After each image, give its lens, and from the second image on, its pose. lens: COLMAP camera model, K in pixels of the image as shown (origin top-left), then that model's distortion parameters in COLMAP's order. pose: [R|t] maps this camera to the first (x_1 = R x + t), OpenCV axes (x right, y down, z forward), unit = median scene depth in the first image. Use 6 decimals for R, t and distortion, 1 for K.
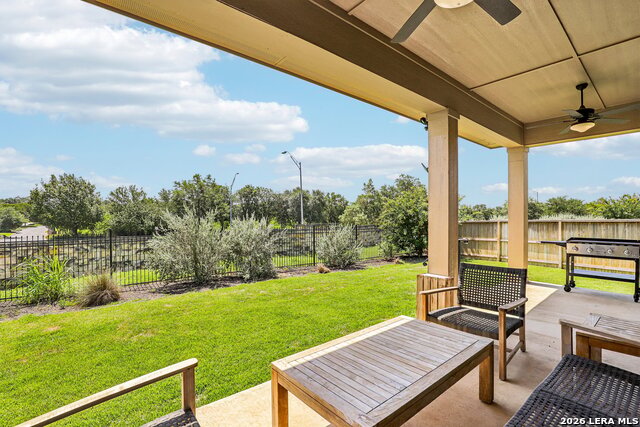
lens RADIAL K [[296.1, 0, 322.0], [0, 296.1, 214.4], [0, 0, 1]] dist [-0.026105, -0.000261]
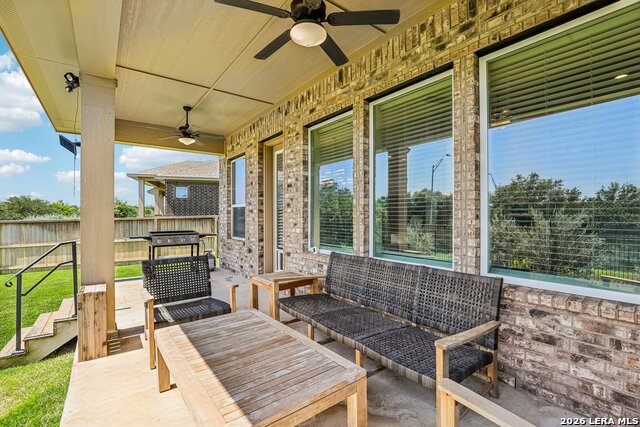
lens RADIAL K [[296.1, 0, 324.6], [0, 296.1, 216.9], [0, 0, 1]] dist [-0.026105, -0.000261]
pose [[0.053742, -0.002225, 0.998552, -0.282676], [-0.001548, 0.999996, 0.002312, 0.018245], [-0.998554, -0.001670, 0.053739, 0.279840]]
